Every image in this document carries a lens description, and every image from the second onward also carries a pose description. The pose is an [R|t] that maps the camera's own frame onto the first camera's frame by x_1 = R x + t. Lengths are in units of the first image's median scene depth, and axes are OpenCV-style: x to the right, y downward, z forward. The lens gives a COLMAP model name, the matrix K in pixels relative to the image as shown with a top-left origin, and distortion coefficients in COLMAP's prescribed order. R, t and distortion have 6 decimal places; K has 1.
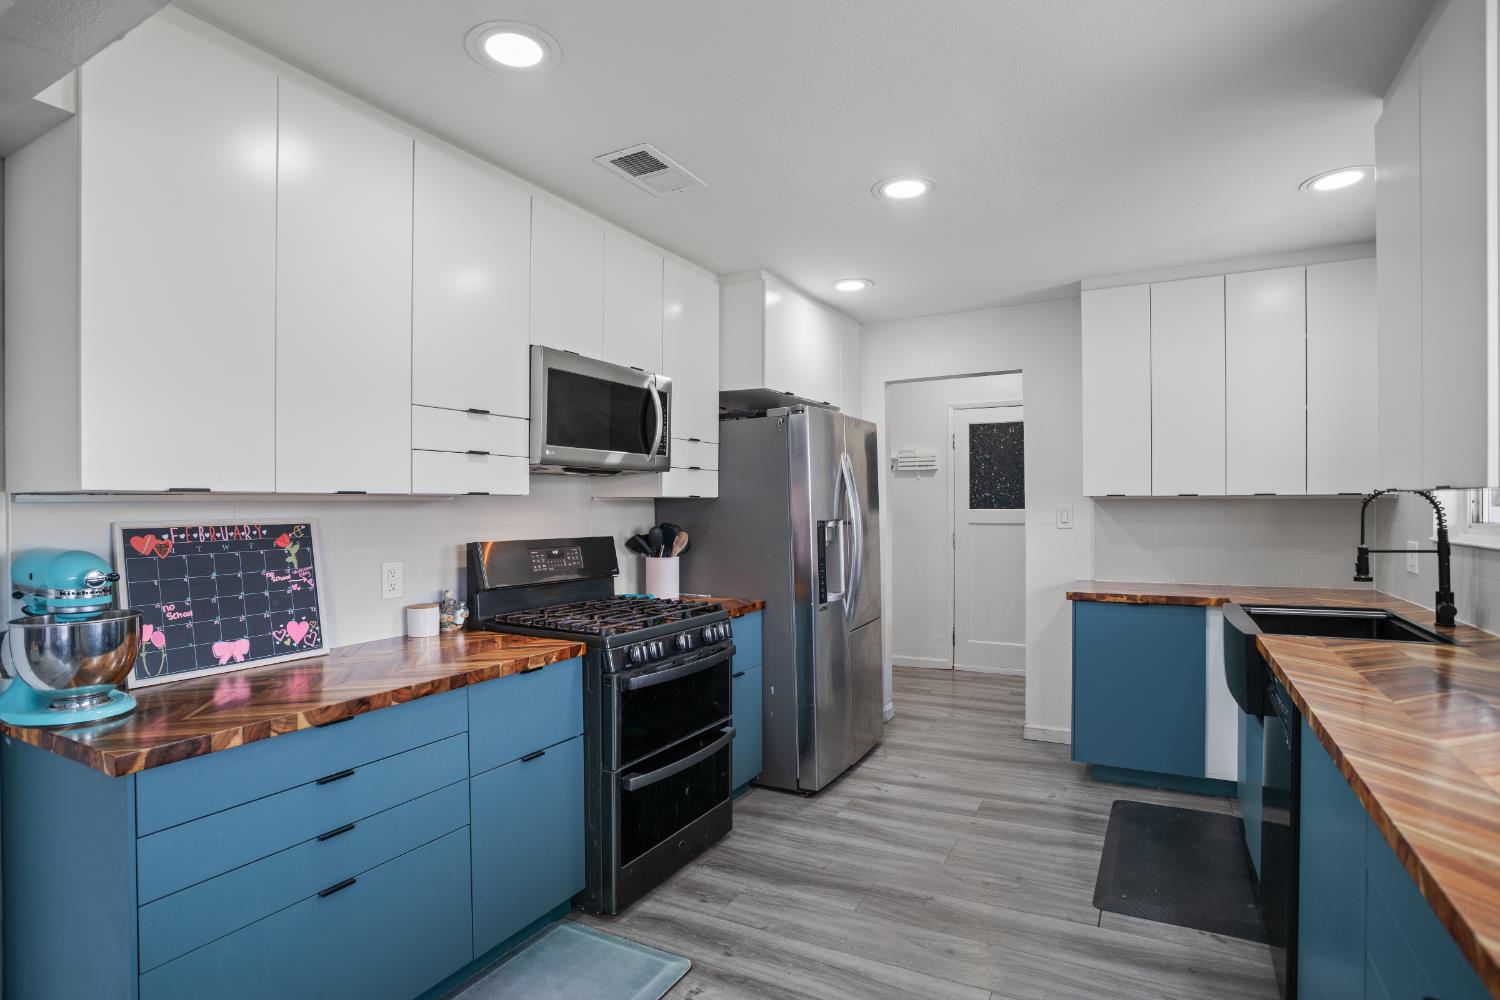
lens RADIAL K [[766.3, 0, 744.0], [0, 766.3, 507.9], [0, 0, 1]] dist [-0.060547, 0.038723]
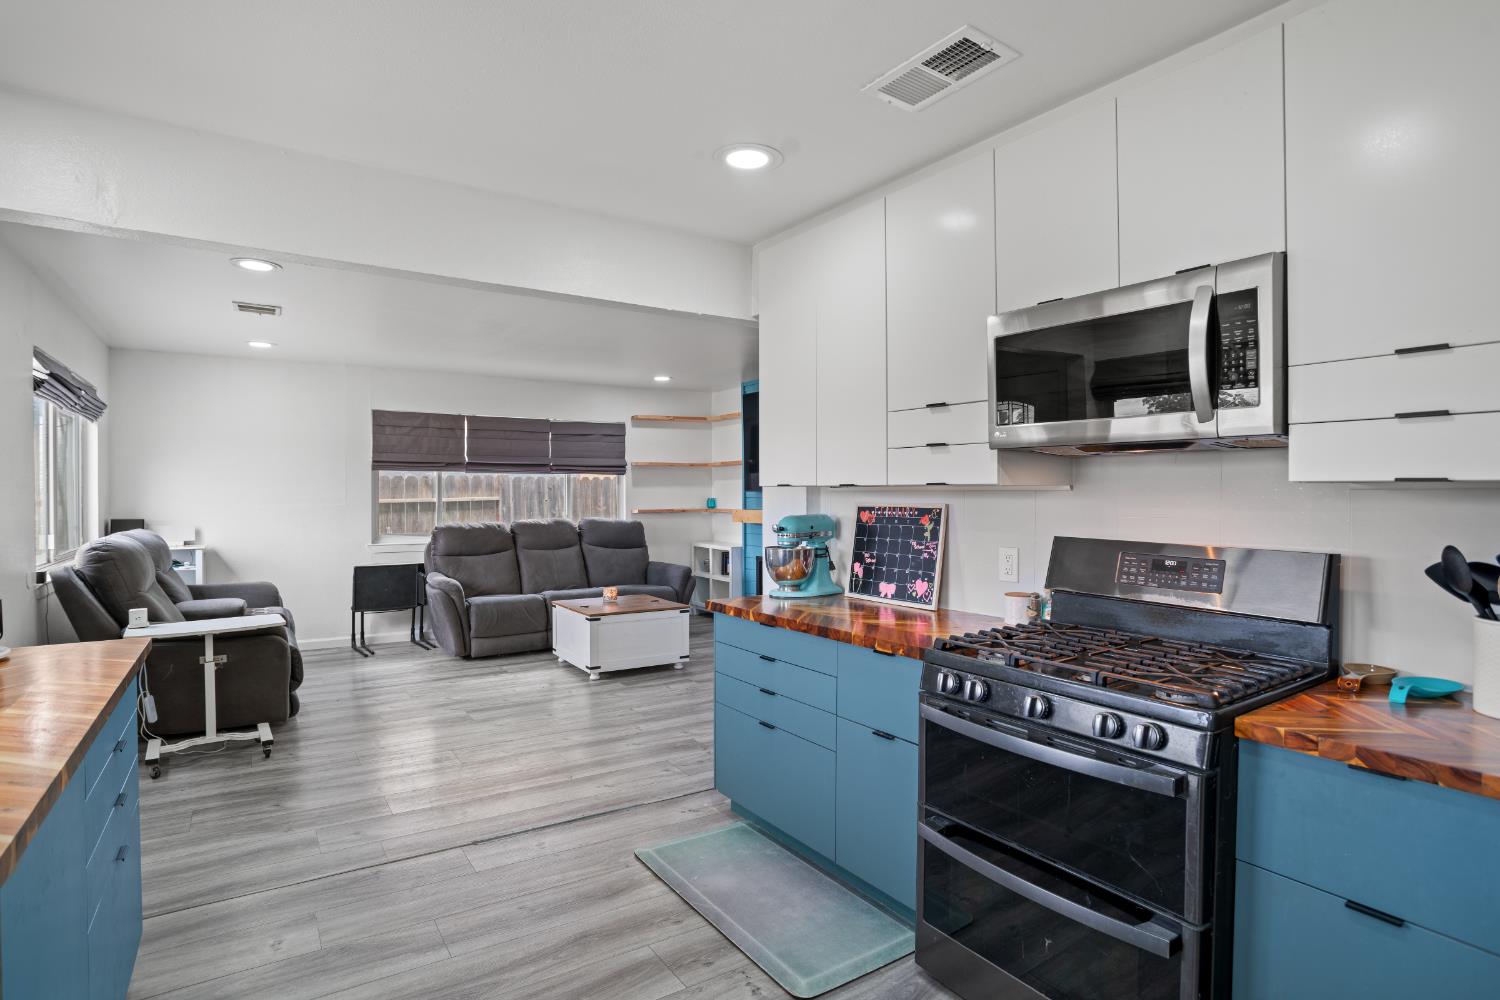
lens RADIAL K [[766.1, 0, 748.9], [0, 766.1, 496.8], [0, 0, 1]] dist [-0.066979, 0.038421]
pose [[-0.449642, 0.009051, -0.893163, 0.512540], [-0.004250, 0.999916, 0.012272, -0.009108], [0.893199, 0.009313, -0.449565, 0.907438]]
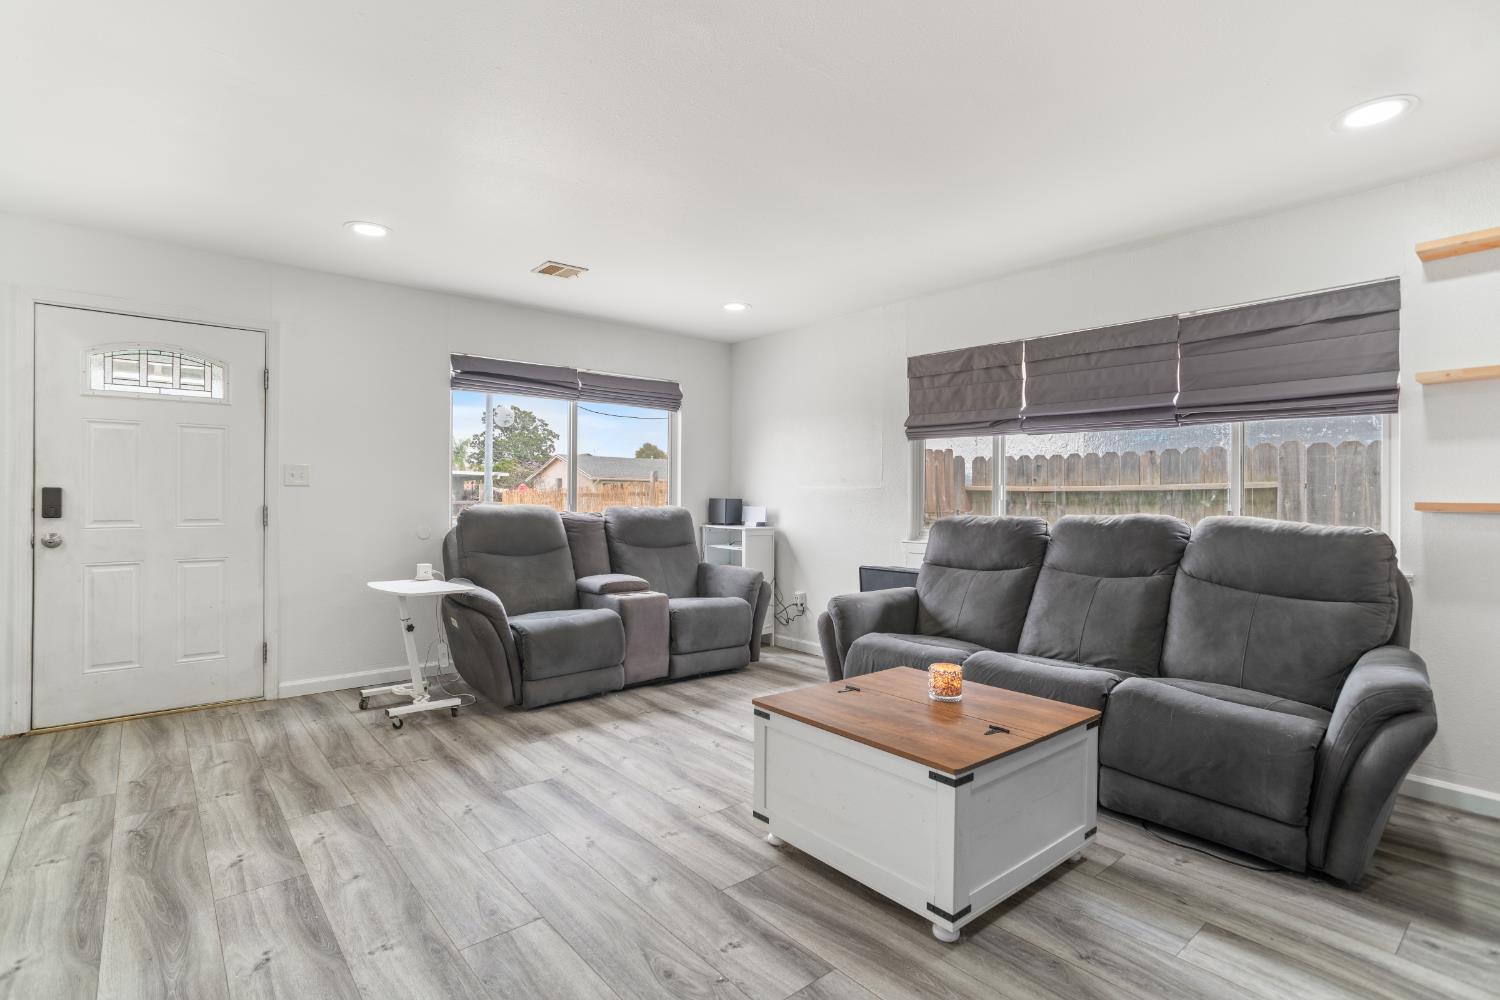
lens RADIAL K [[742.5, 0, 750.0], [0, 742.5, 500.0], [0, 0, 1]] dist [-0.060446, 0.046110]
pose [[-0.935121, -0.005769, 0.354283, -1.092497], [-0.001632, 0.999927, 0.011974, 0.051148], [-0.354326, 0.010619, -0.935062, 0.564931]]
